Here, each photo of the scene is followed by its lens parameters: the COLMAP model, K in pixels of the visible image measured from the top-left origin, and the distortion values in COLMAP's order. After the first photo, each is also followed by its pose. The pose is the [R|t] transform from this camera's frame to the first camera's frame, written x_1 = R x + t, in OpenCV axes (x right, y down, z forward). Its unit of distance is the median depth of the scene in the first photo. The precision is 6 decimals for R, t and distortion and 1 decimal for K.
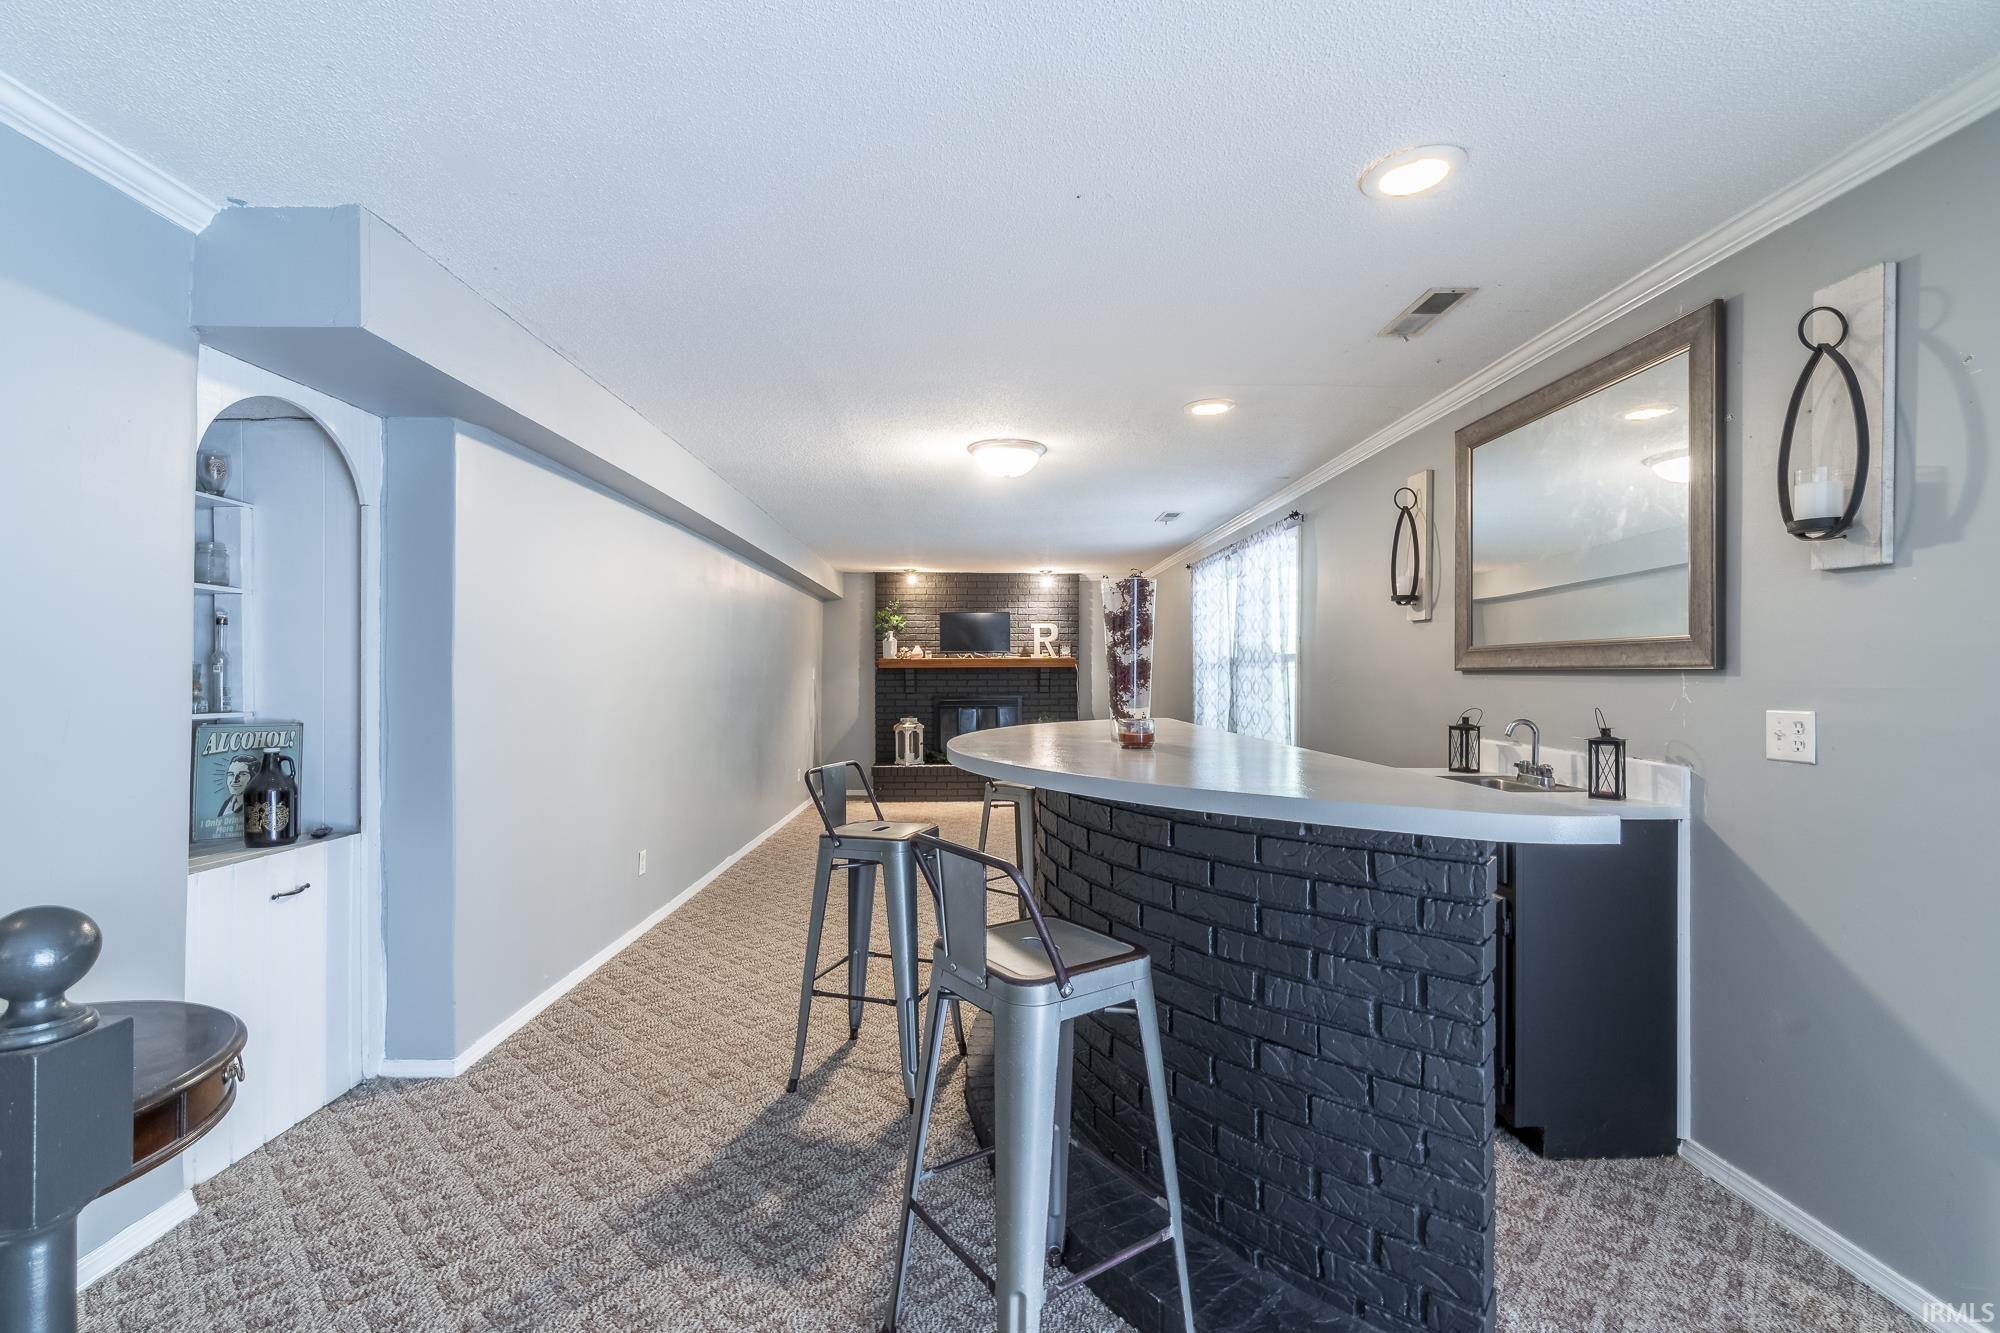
lens RADIAL K [[884.8, 0, 985.6], [0, 884.8, 670.8], [0, 0, 1]] dist [-0.000341, -0.000009]
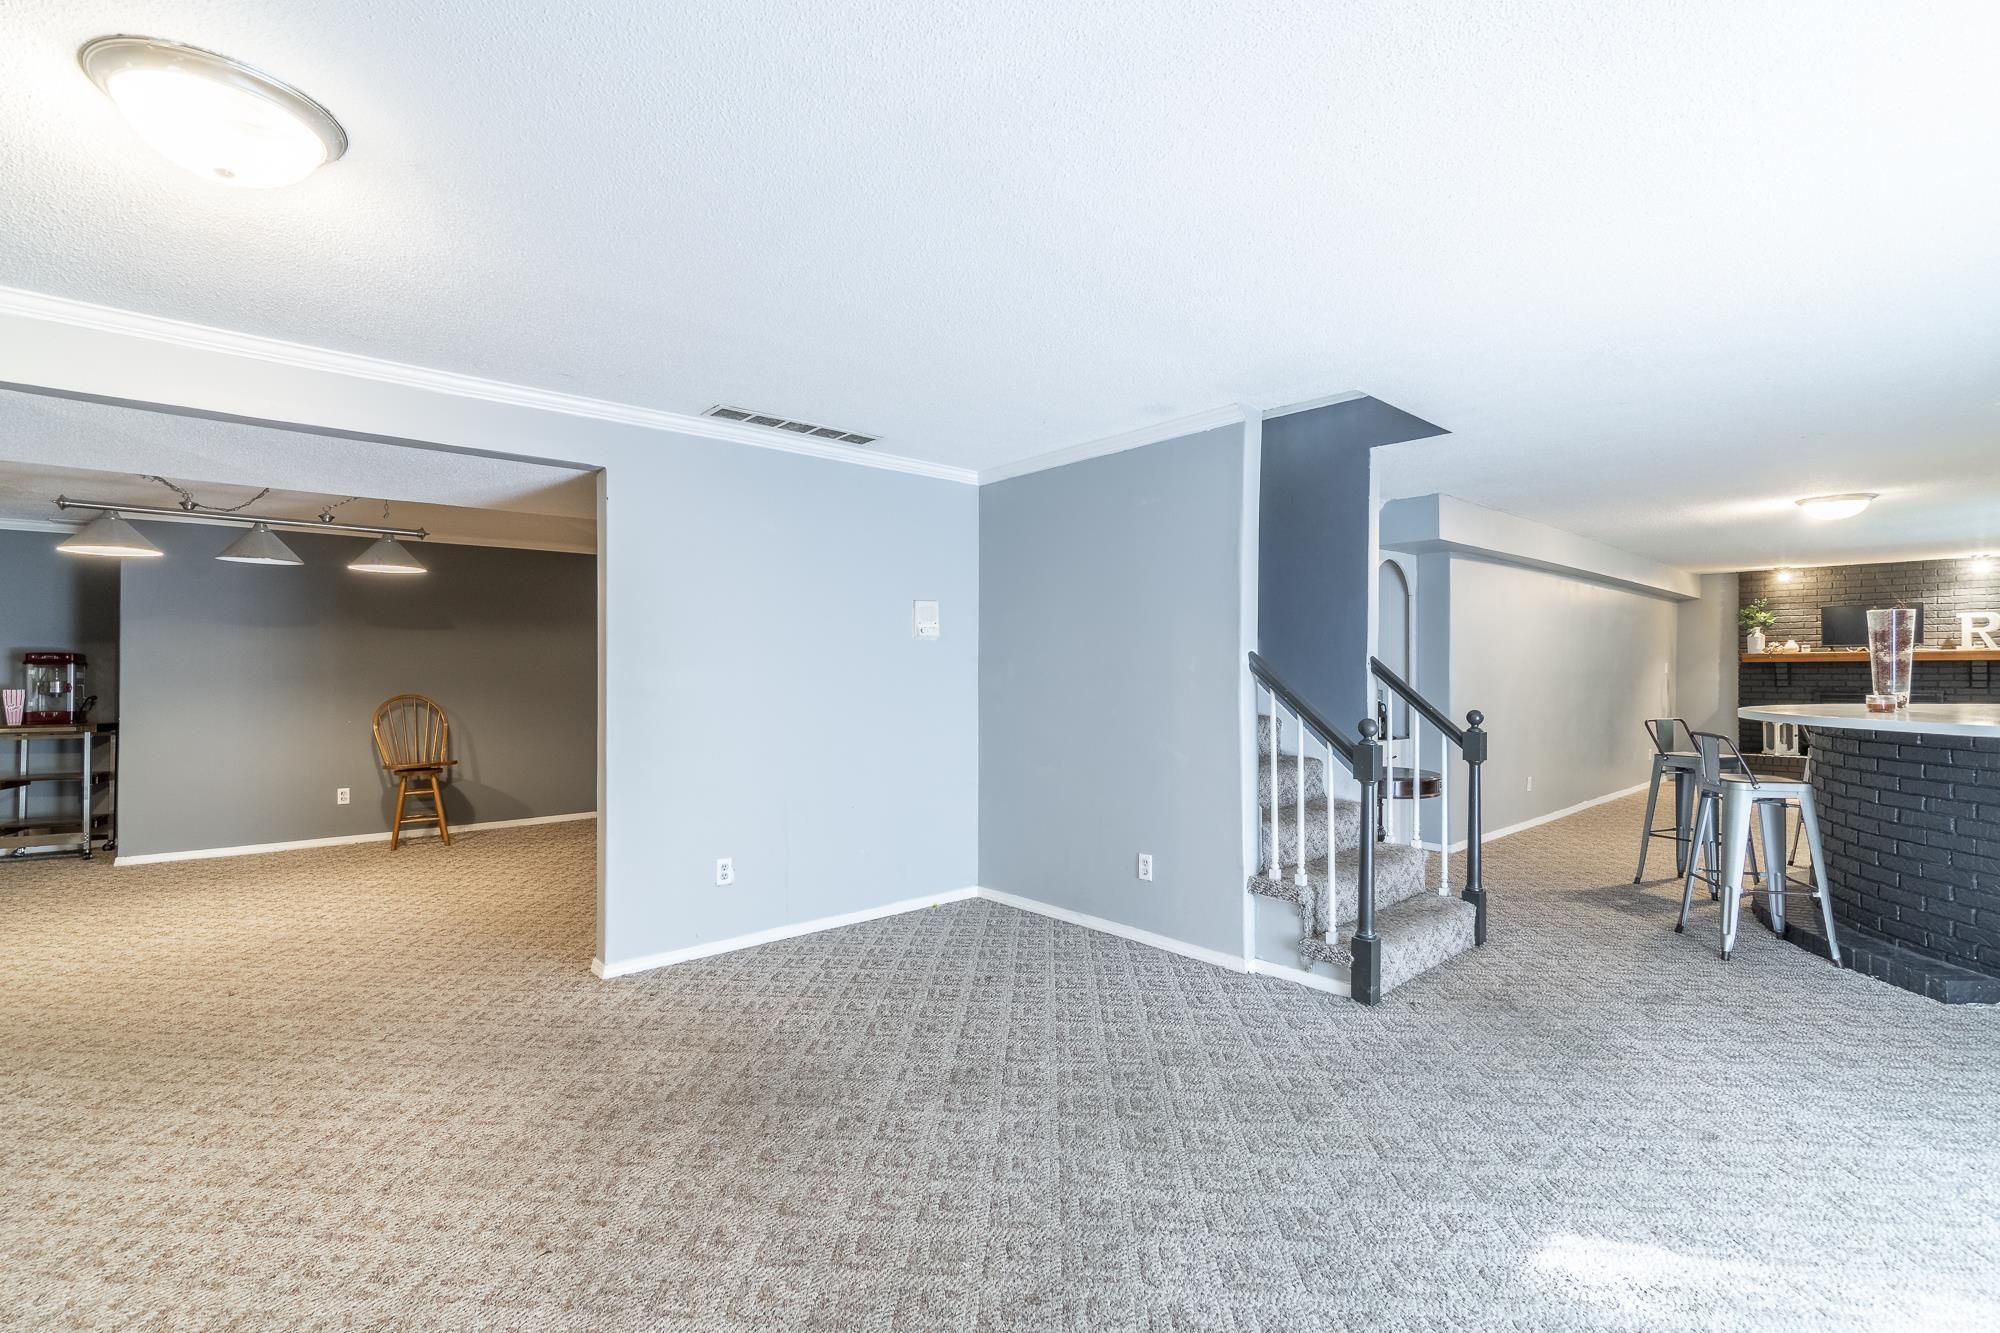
lens RADIAL K [[884.8, 0, 985.6], [0, 884.8, 670.8], [0, 0, 1]] dist [-0.000341, -0.000009]
pose [[0.652529, 0.001306, -0.757763, 0.093820], [0.004320, 0.999976, 0.005443, -0.002588], [0.757752, -0.006826, 0.652507, -0.395840]]
